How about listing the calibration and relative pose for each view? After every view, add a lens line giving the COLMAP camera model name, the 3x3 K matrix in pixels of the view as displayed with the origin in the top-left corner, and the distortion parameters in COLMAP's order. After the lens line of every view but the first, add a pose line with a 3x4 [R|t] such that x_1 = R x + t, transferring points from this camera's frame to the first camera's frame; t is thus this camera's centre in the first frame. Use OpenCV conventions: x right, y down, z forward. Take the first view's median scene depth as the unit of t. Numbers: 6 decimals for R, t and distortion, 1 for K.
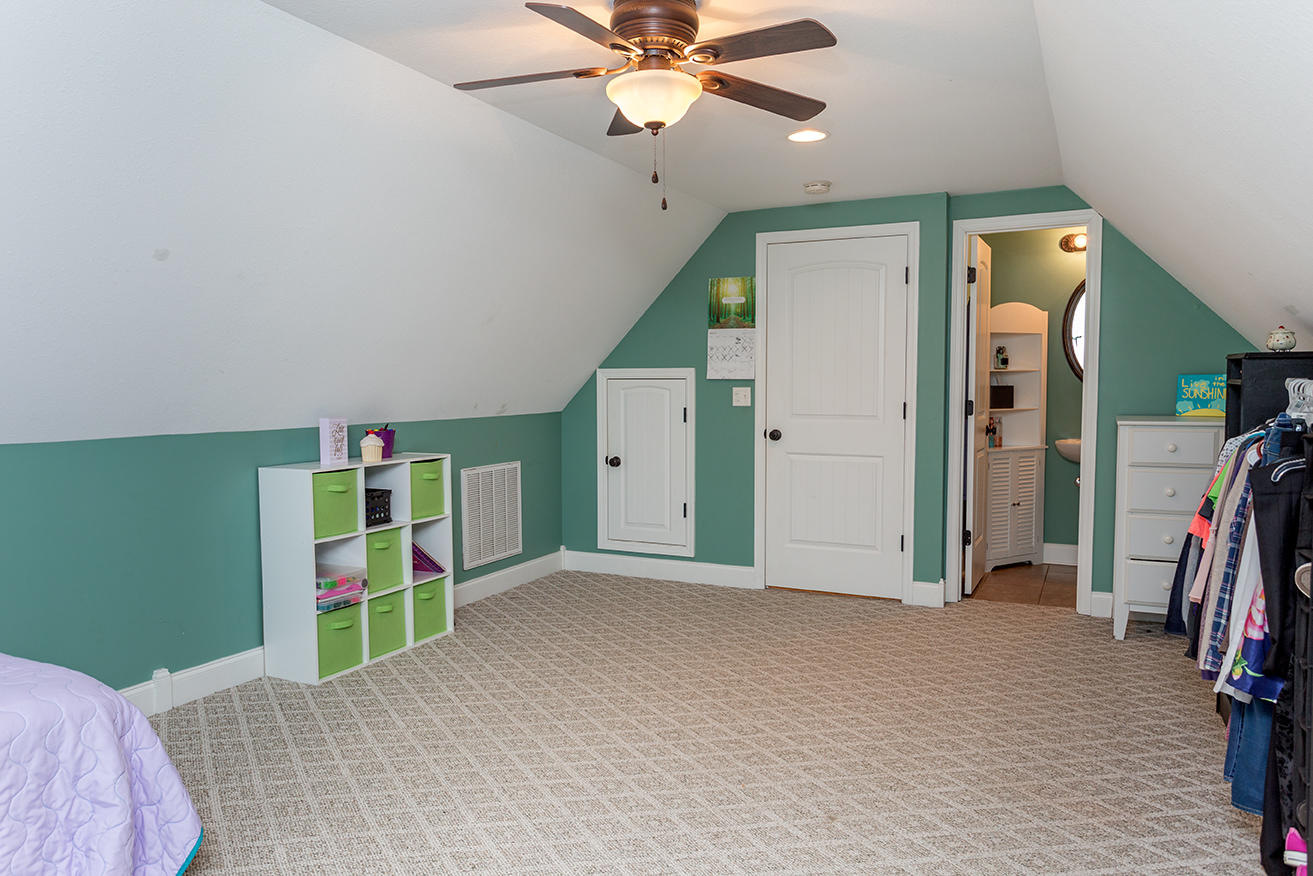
lens RADIAL K [[898.0, 0, 656.5], [0, 898.0, 438.0], [0, 0, 1]] dist [-0.003375, 0.002527]
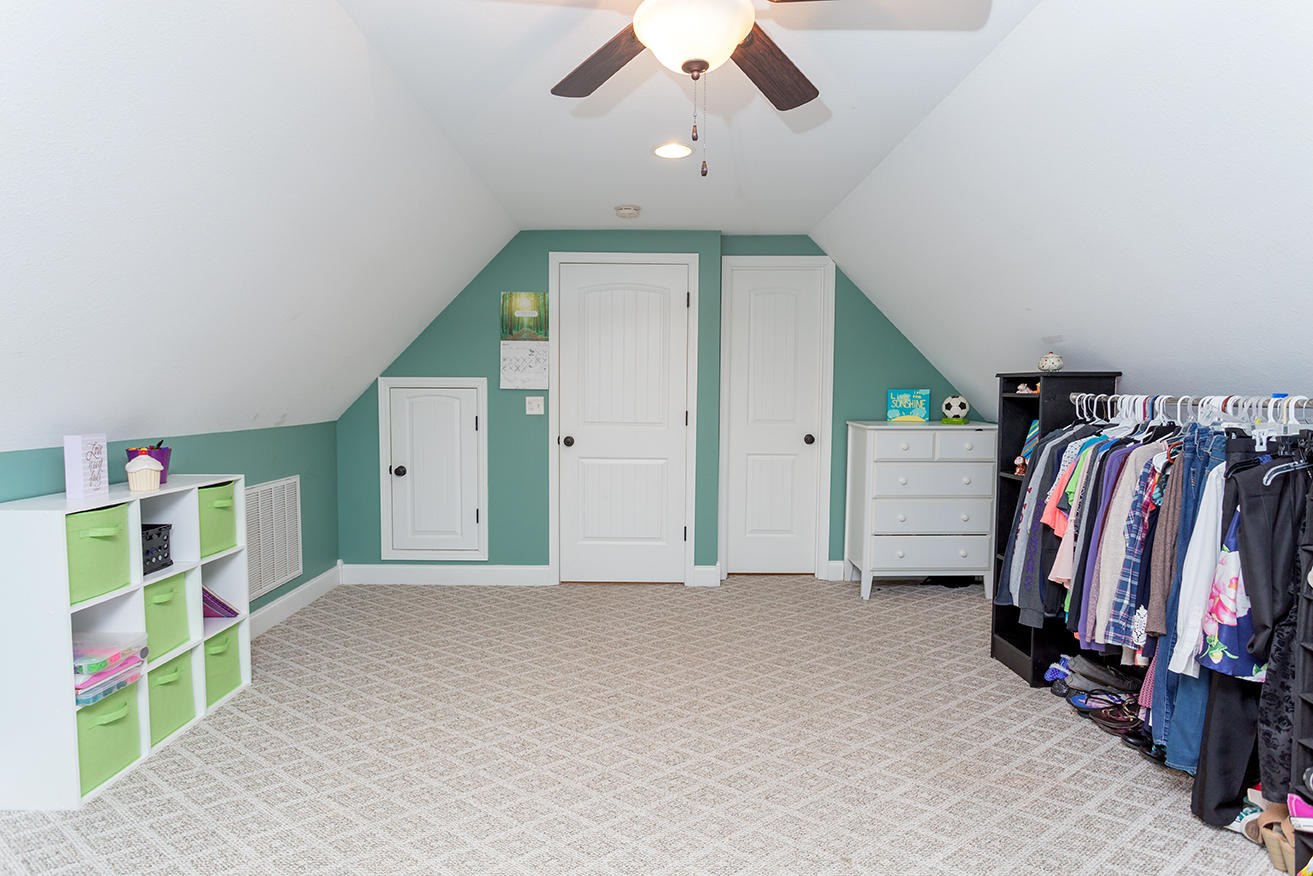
lens RADIAL K [[692.0, 0, 656.5], [0, 692.0, 438.0], [0, 0, 1]] dist [-0.003305, 0.000985]
pose [[0.899448, -0.019321, 0.436599, -0.155109], [0.018095, 0.999812, 0.006969, -0.012760], [-0.436652, 0.001632, 0.899629, 0.236948]]
